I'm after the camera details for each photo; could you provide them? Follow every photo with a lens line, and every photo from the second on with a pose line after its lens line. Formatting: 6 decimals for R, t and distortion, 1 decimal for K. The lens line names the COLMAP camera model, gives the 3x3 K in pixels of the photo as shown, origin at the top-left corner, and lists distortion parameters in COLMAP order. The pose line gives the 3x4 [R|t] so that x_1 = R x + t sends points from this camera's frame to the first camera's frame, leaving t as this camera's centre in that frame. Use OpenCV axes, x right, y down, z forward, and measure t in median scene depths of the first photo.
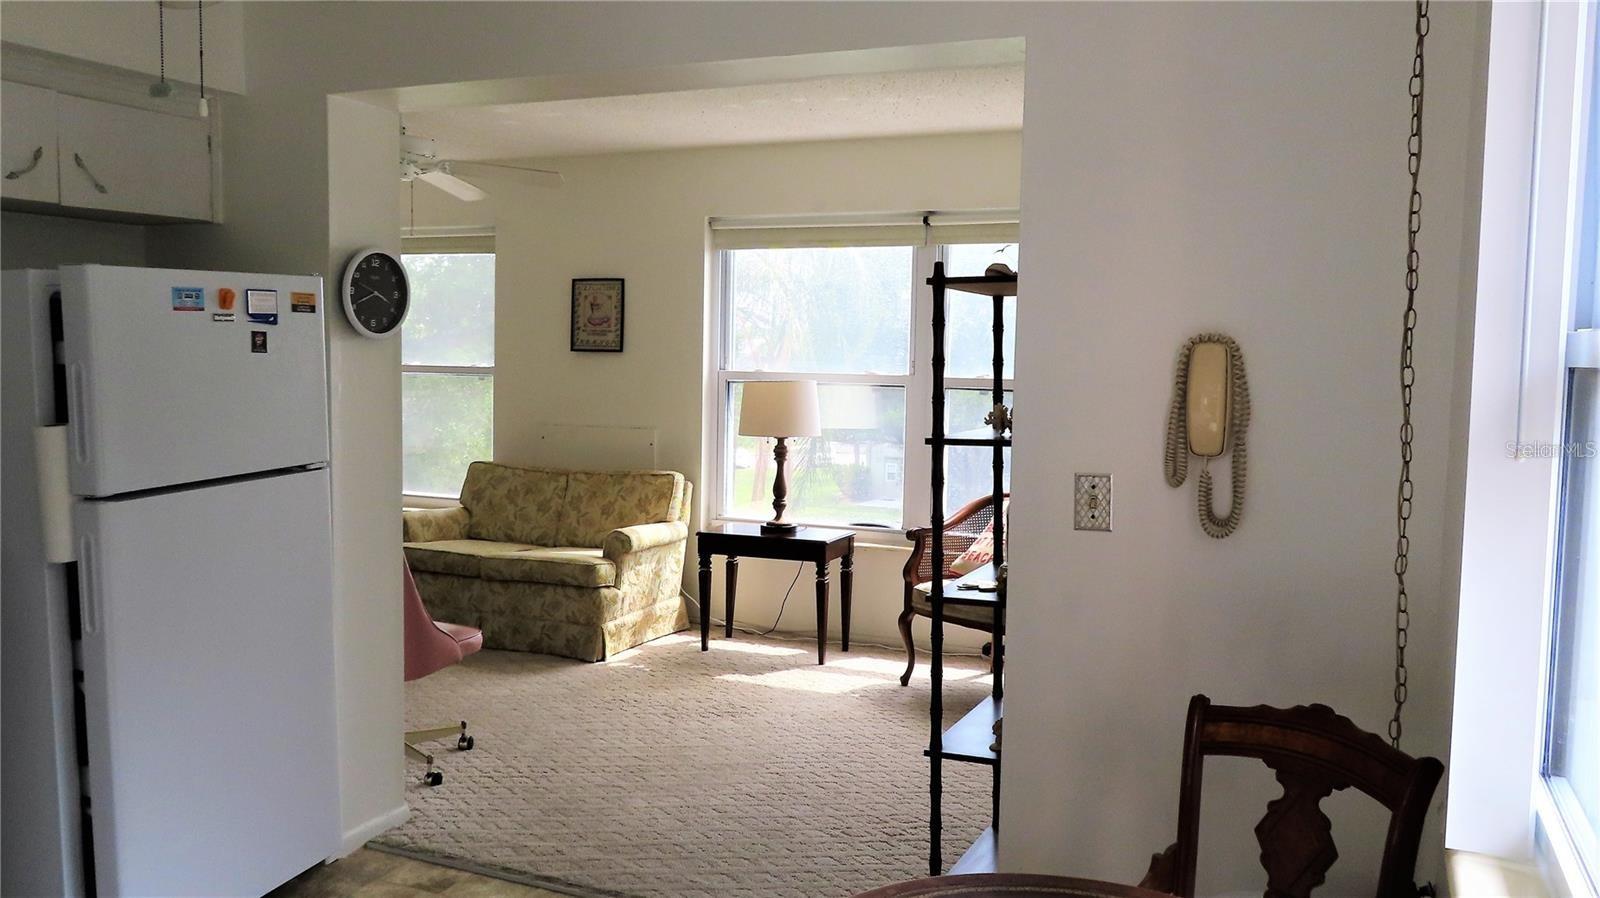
lens RADIAL K [[1220.1, 0, 760.9], [0, 1220.1, 450.3], [0, 0, 1]] dist [-0.001586, -0.000380]
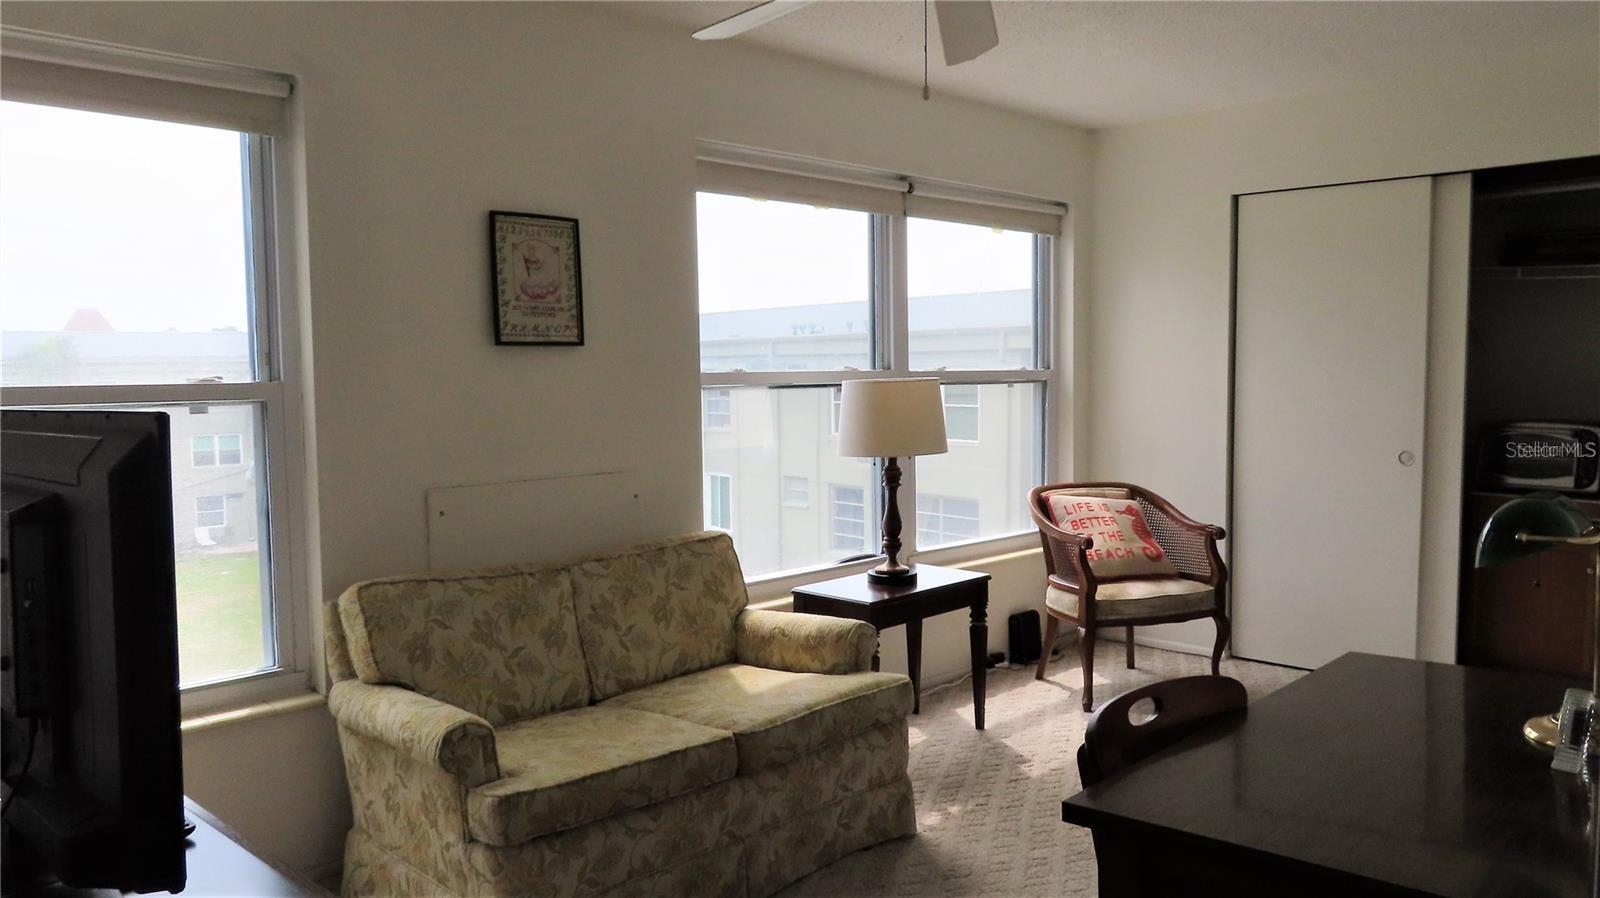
lens RADIAL K [[1220.1, 0, 760.9], [0, 1220.1, 450.3], [0, 0, 1]] dist [-0.001586, -0.000380]
pose [[0.353678, -0.086016, 0.931404, -0.684474], [0.083934, 0.994664, 0.059987, -0.063620], [-0.931594, 0.056960, 0.359011, 0.774627]]
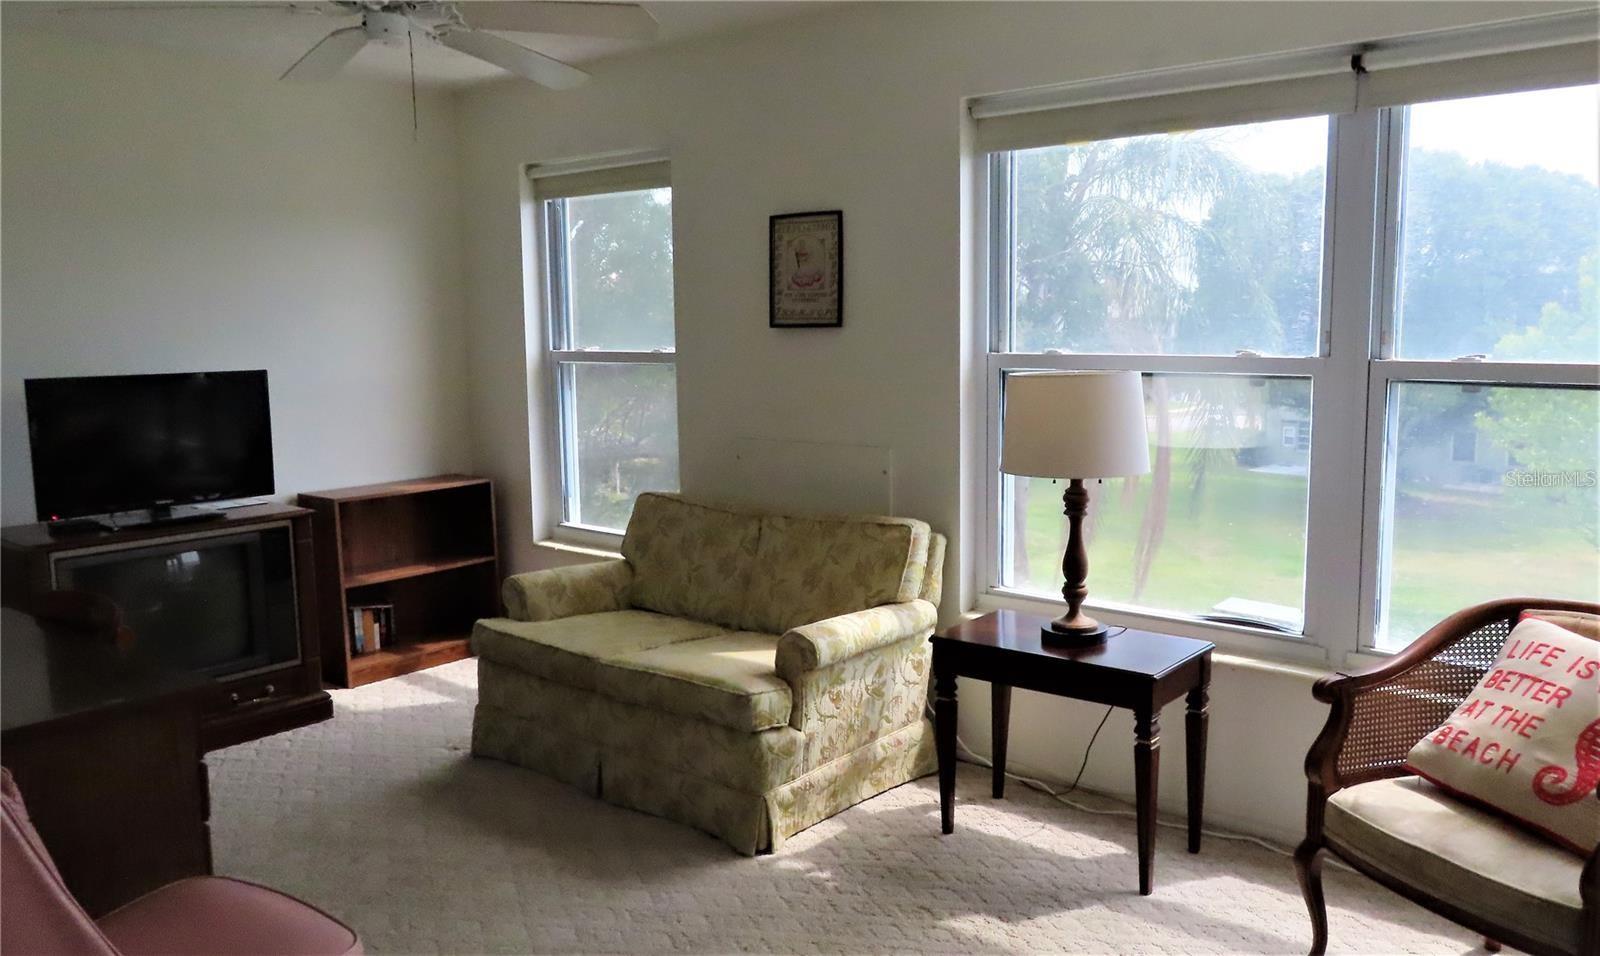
lens RADIAL K [[1182.6, 0, 857.2], [0, 1182.6, 480.1], [0, 0, 1]] dist [-0.003766, 0.000427]
pose [[0.970361, 0.002839, -0.241643, 0.048289], [0.011282, 0.998308, 0.057034, -0.038737], [0.241396, -0.058070, 0.968688, 0.431003]]
